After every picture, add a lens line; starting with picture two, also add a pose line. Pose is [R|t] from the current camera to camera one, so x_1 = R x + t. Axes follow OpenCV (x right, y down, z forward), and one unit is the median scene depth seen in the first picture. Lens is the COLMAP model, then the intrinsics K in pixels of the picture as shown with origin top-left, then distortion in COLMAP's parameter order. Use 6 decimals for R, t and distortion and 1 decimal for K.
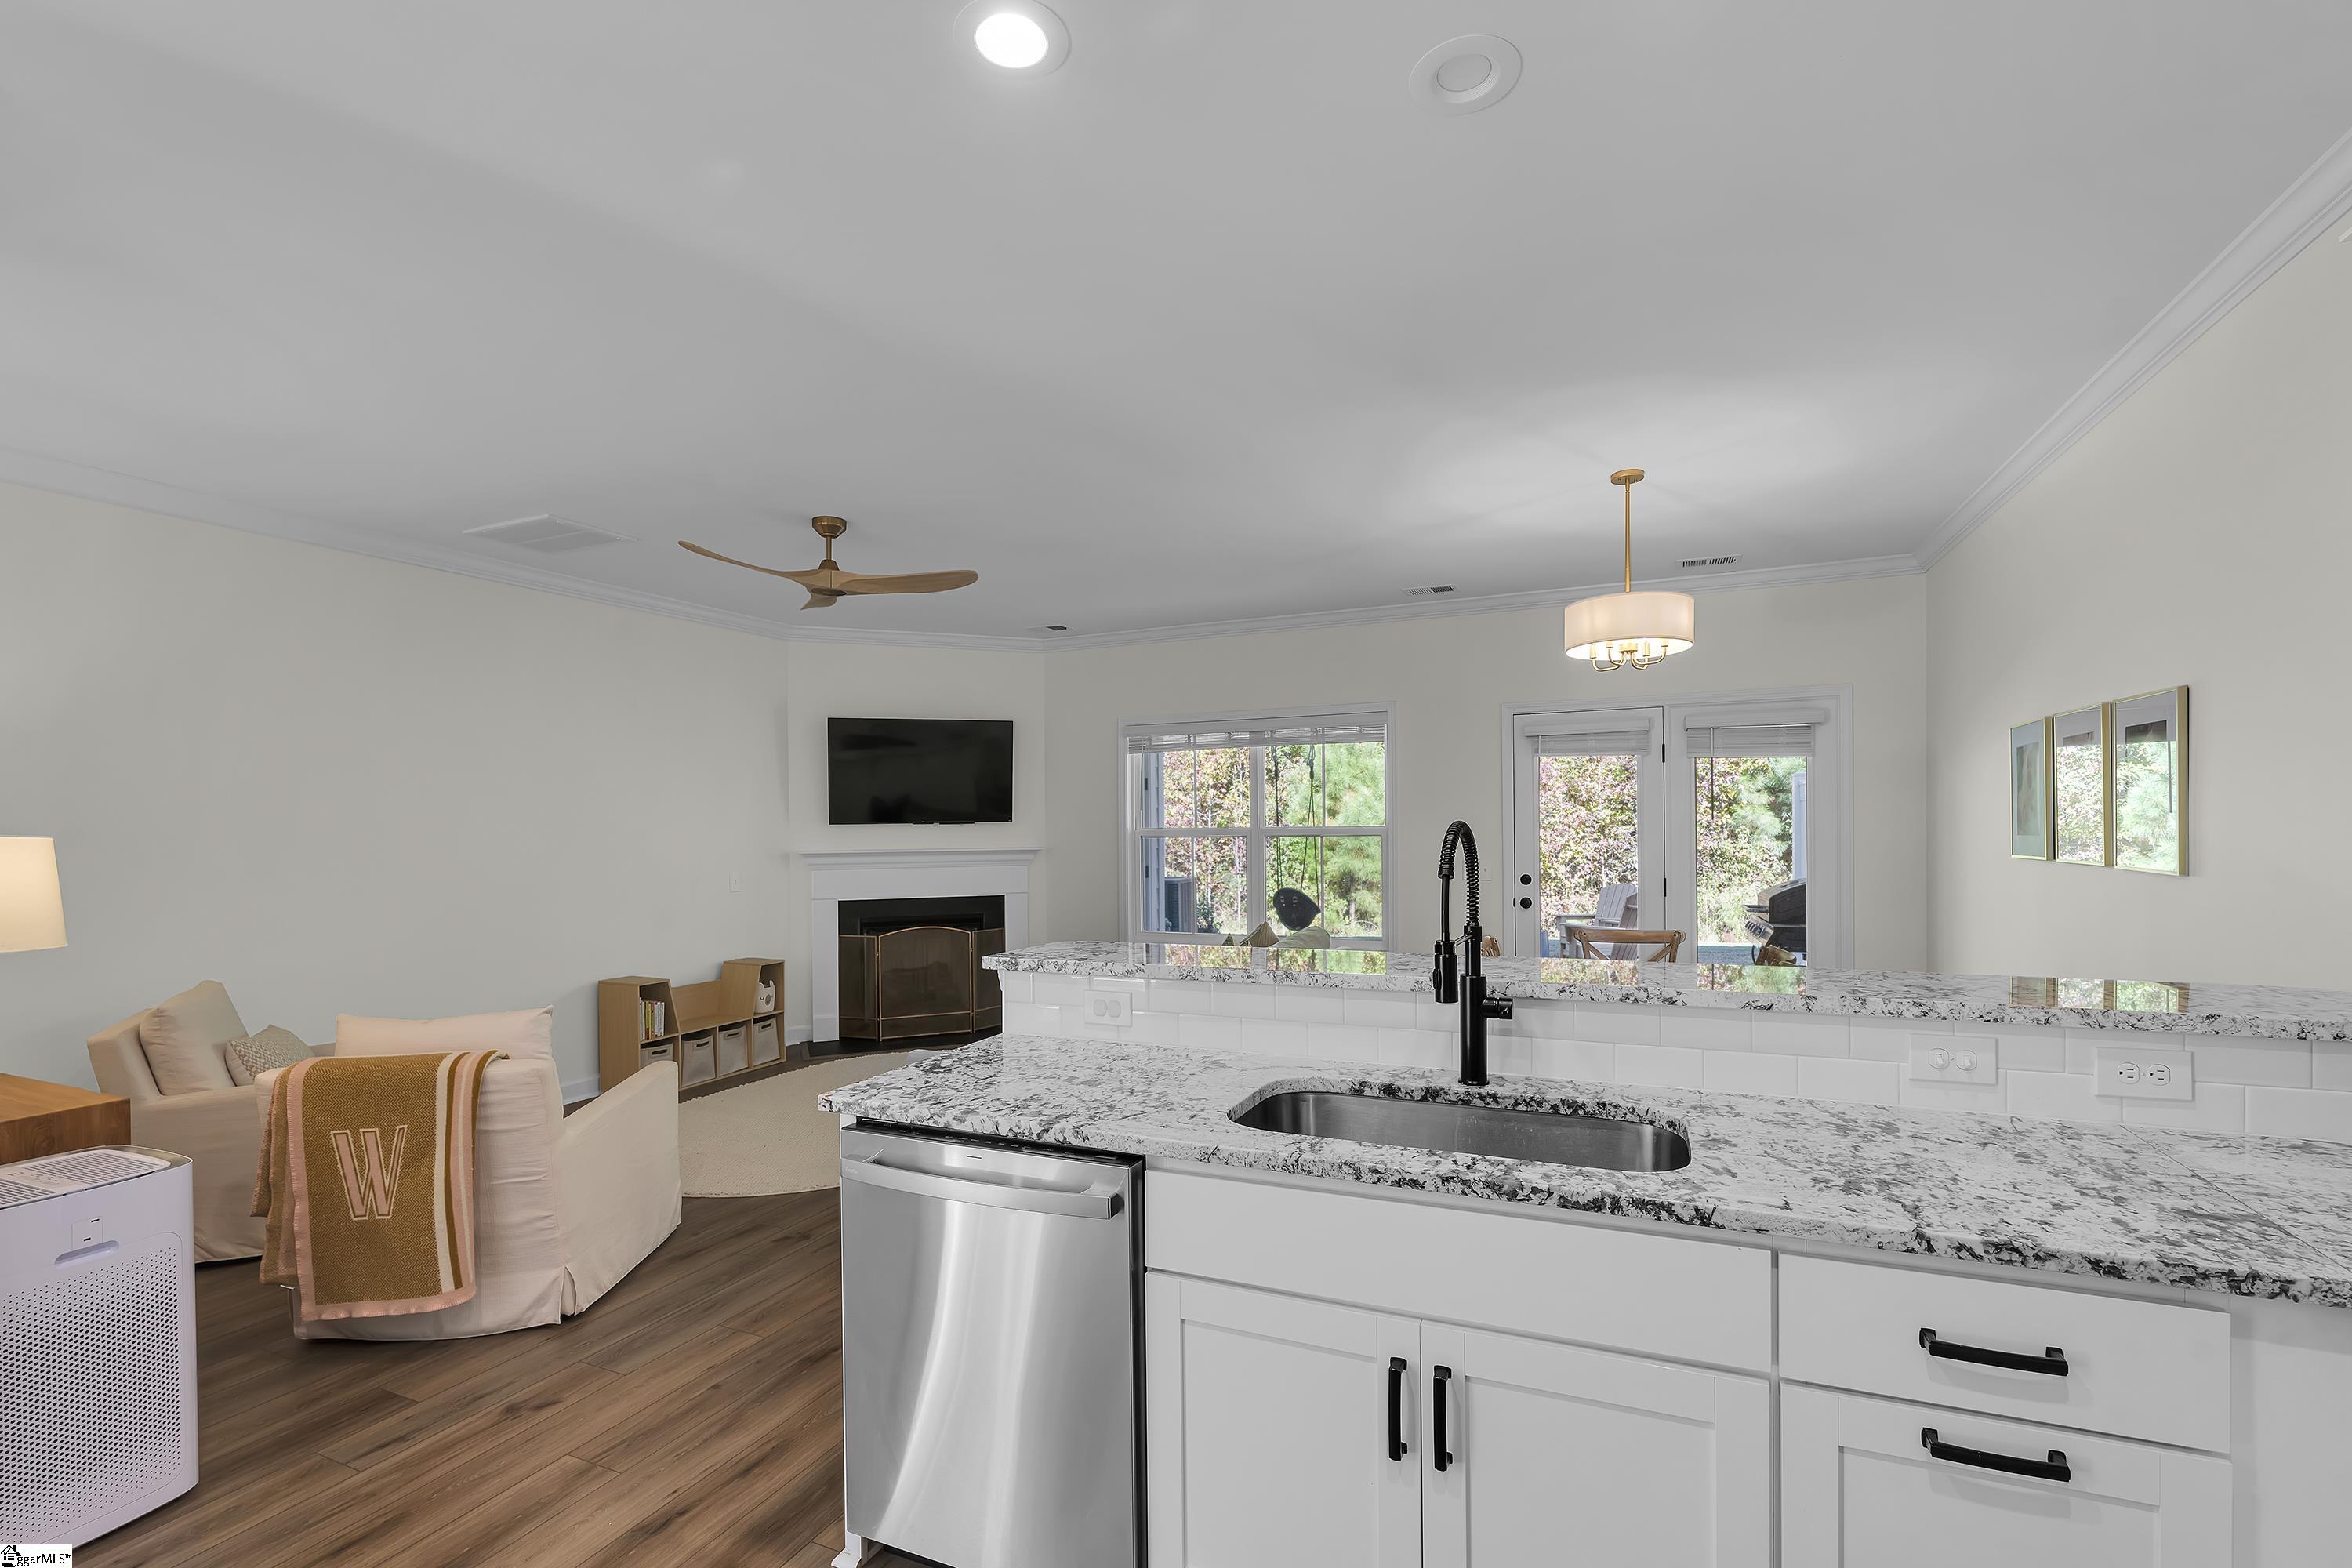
lens RADIAL K [[1023.3, 0, 1181.8], [0, 1023.3, 822.4], [0, 0, 1]] dist [0.001230, -0.001397]
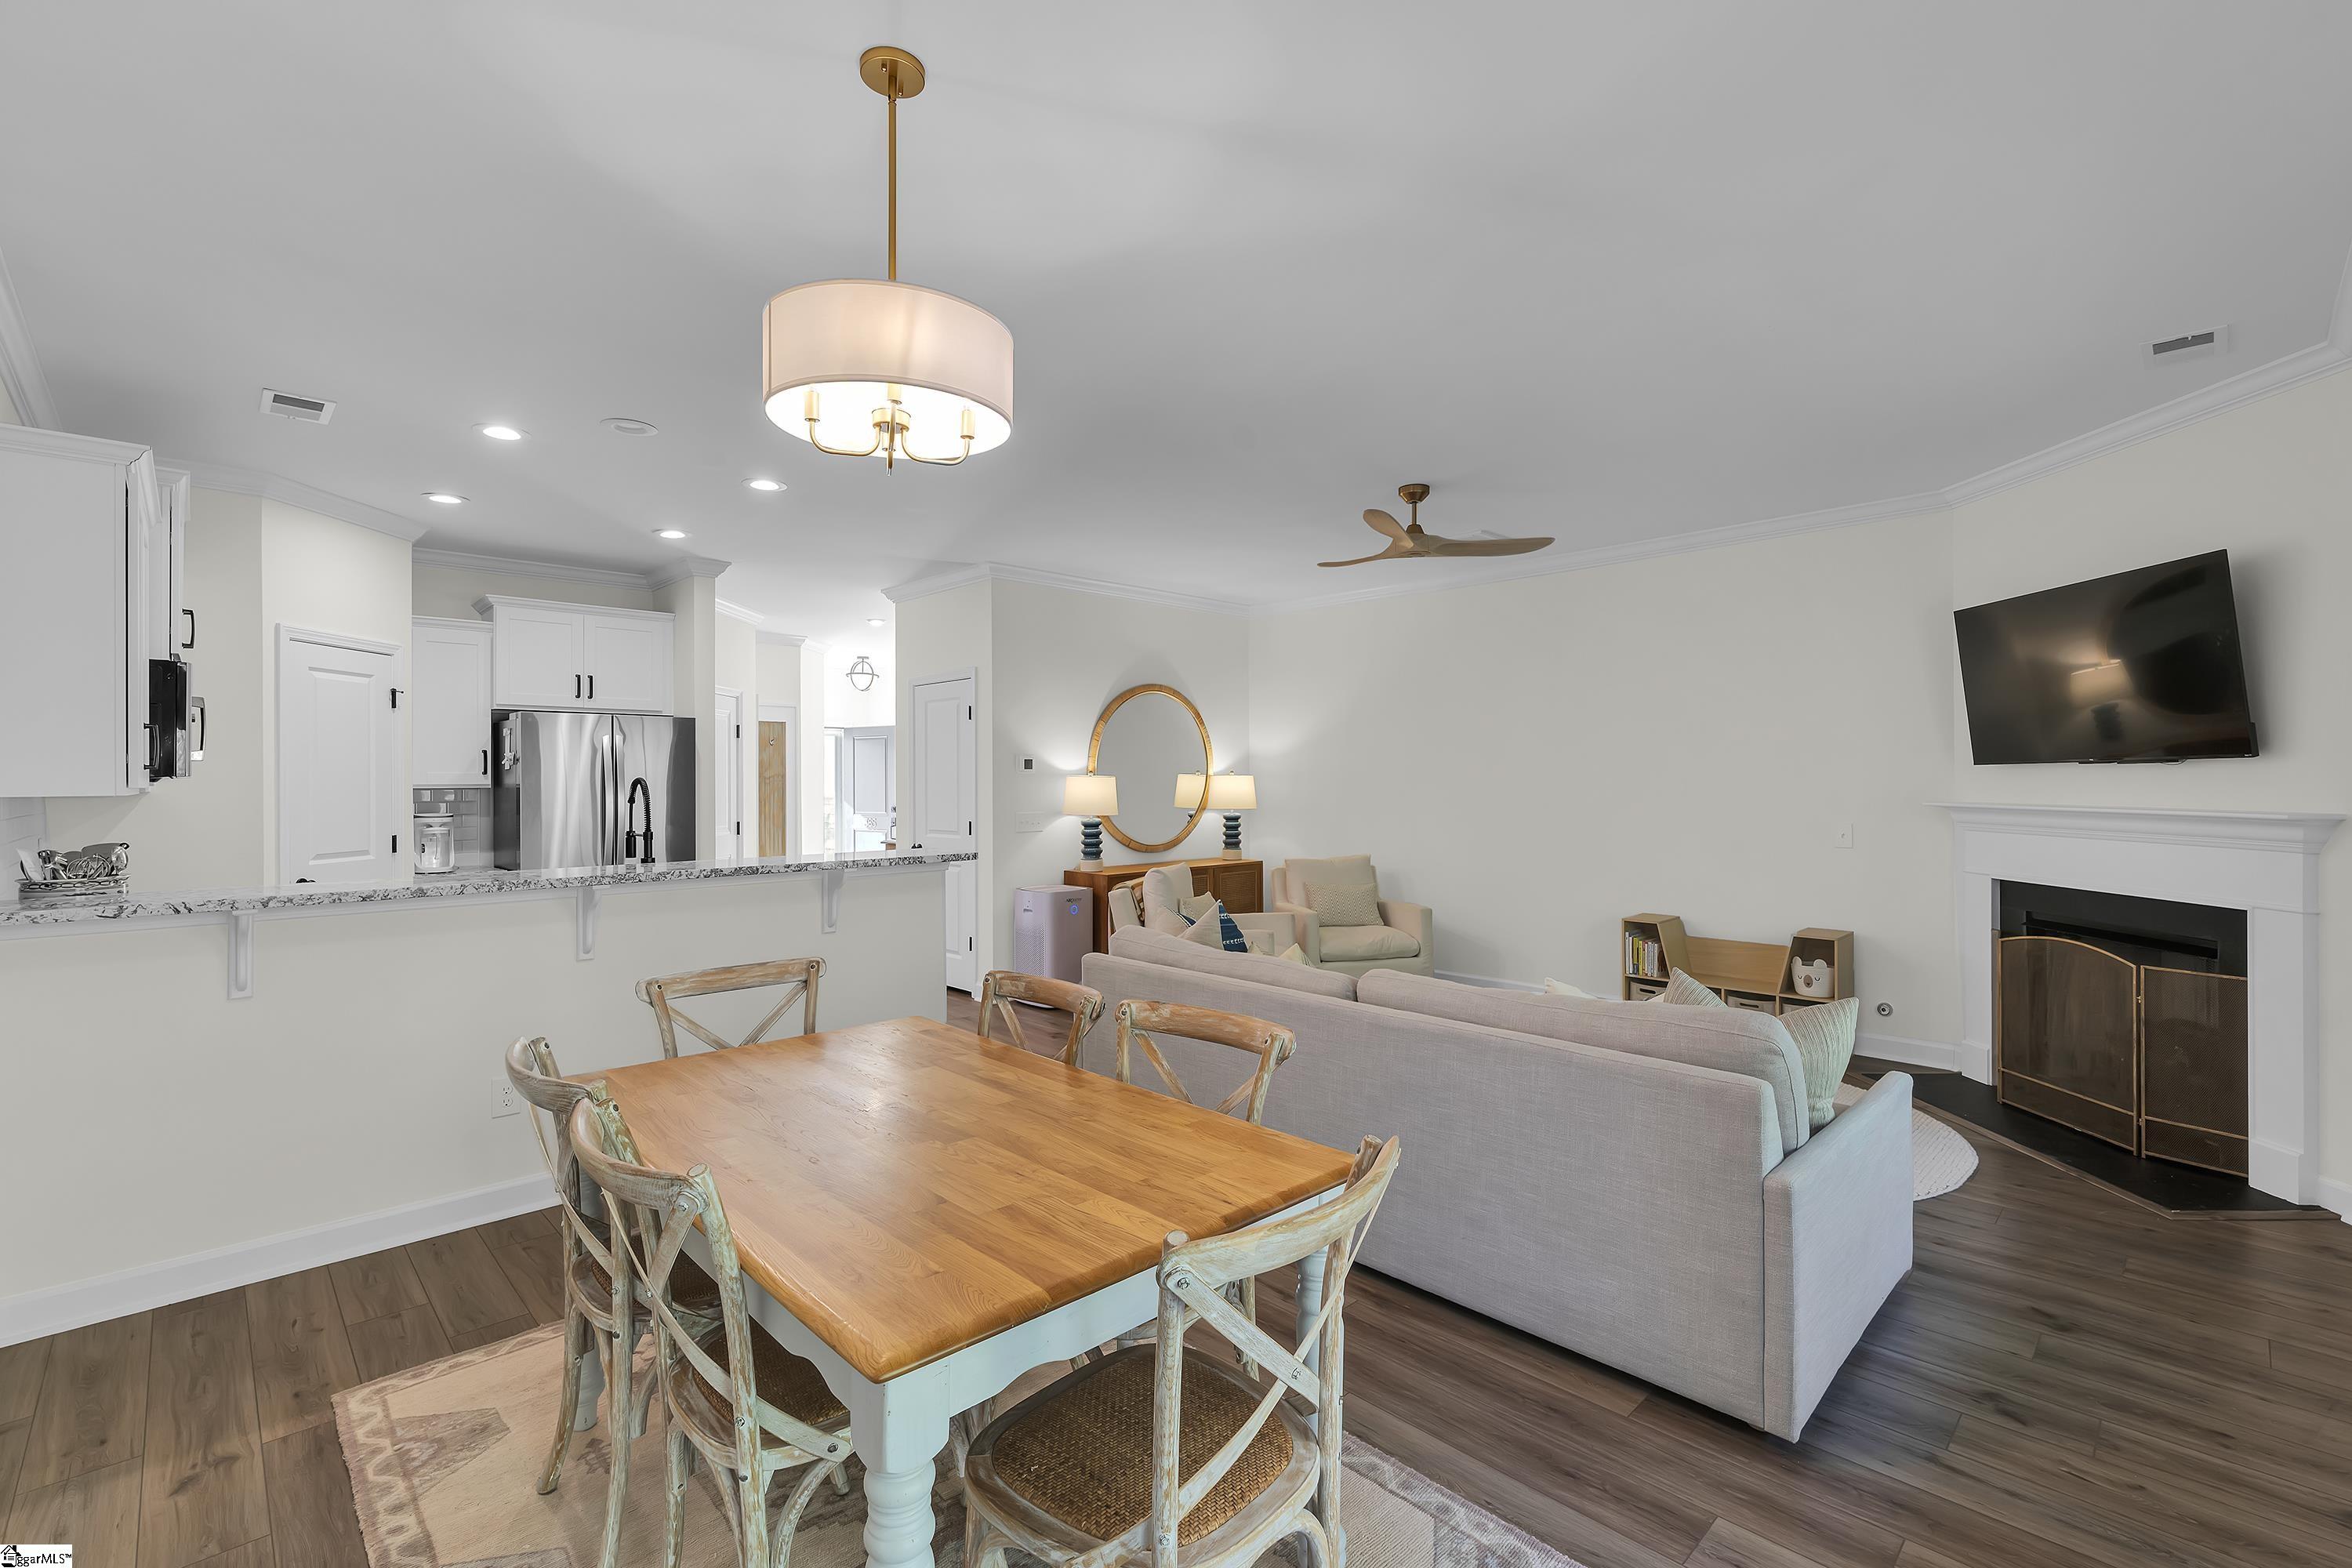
lens RADIAL K [[1023.3, 0, 1180.8], [0, 1023.3, 778.7], [0, 0, 1]] dist [0.001230, -0.001397]
pose [[-0.374970, 0.005322, -0.927022, 0.565268], [0.004323, 0.999983, 0.003993, 0.006009], [0.927027, -0.002510, -0.374987, 0.875966]]
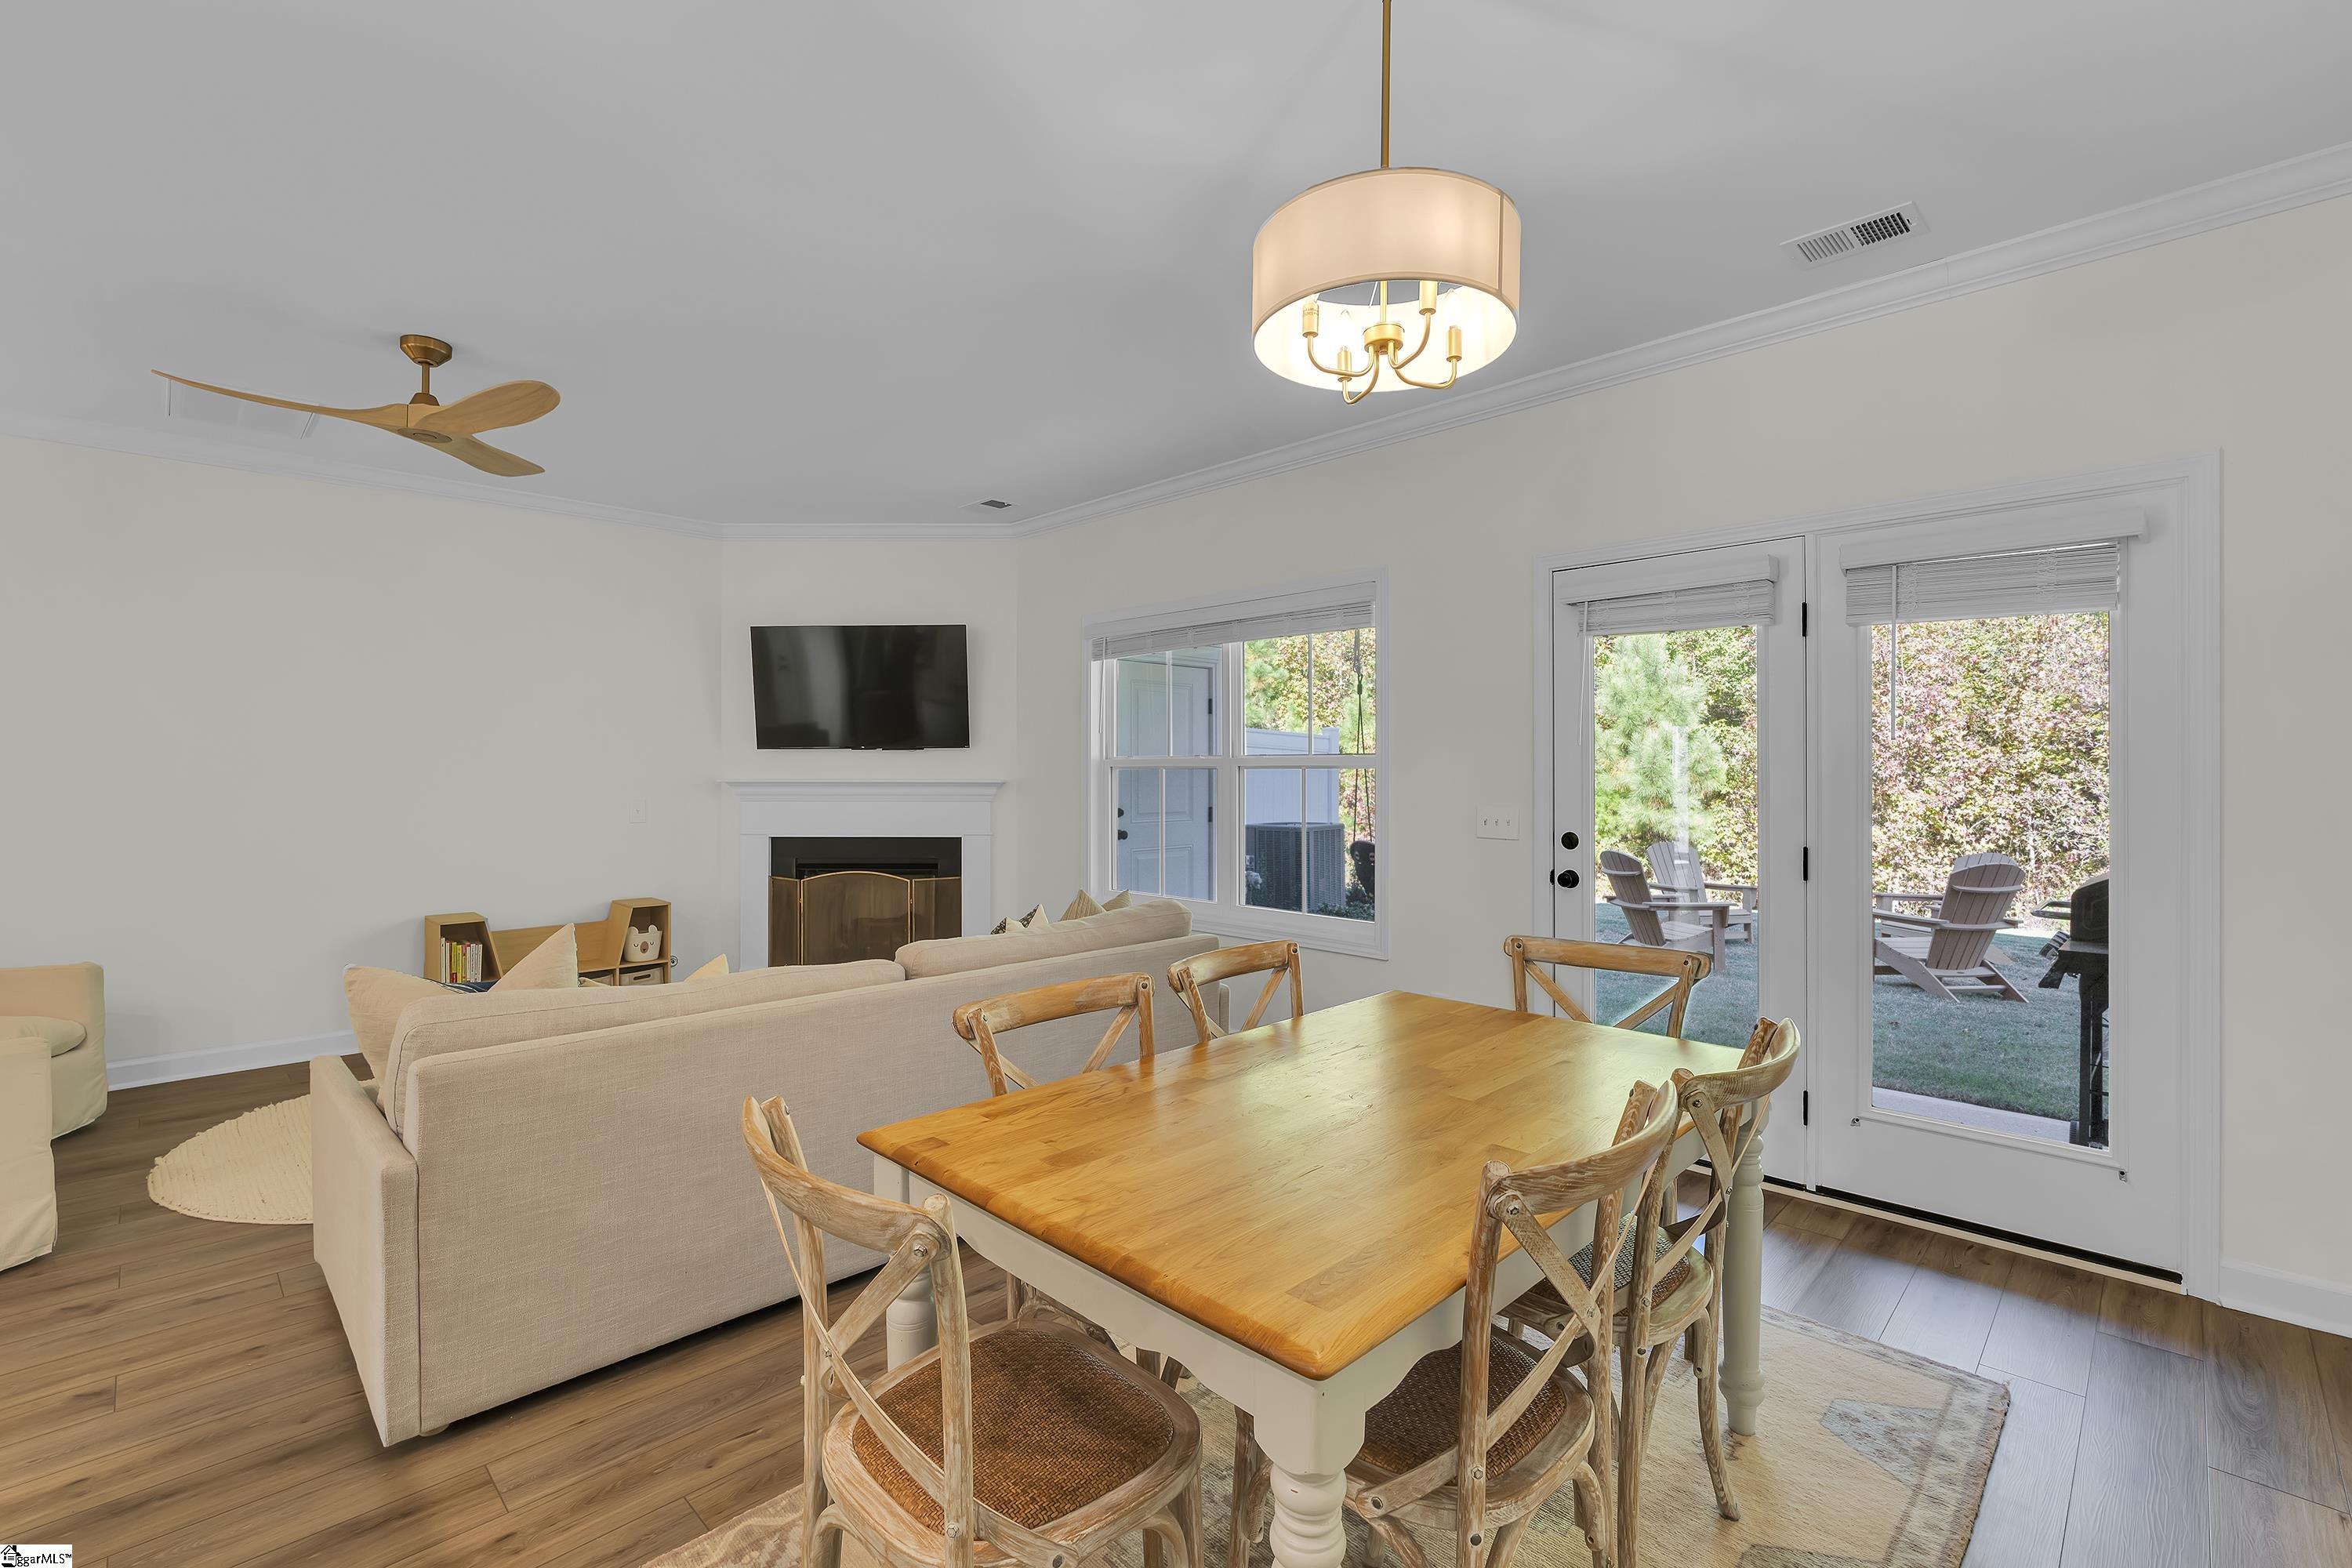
lens RADIAL K [[1023.3, 0, 1168.0], [0, 1023.3, 759.8], [0, 0, 1]] dist [0.001230, -0.001397]
pose [[0.936916, 0.007845, -0.349466, 0.331007], [-0.010154, 0.999937, -0.004778, 0.013560], [0.349407, 0.008025, 0.936937, 0.350214]]
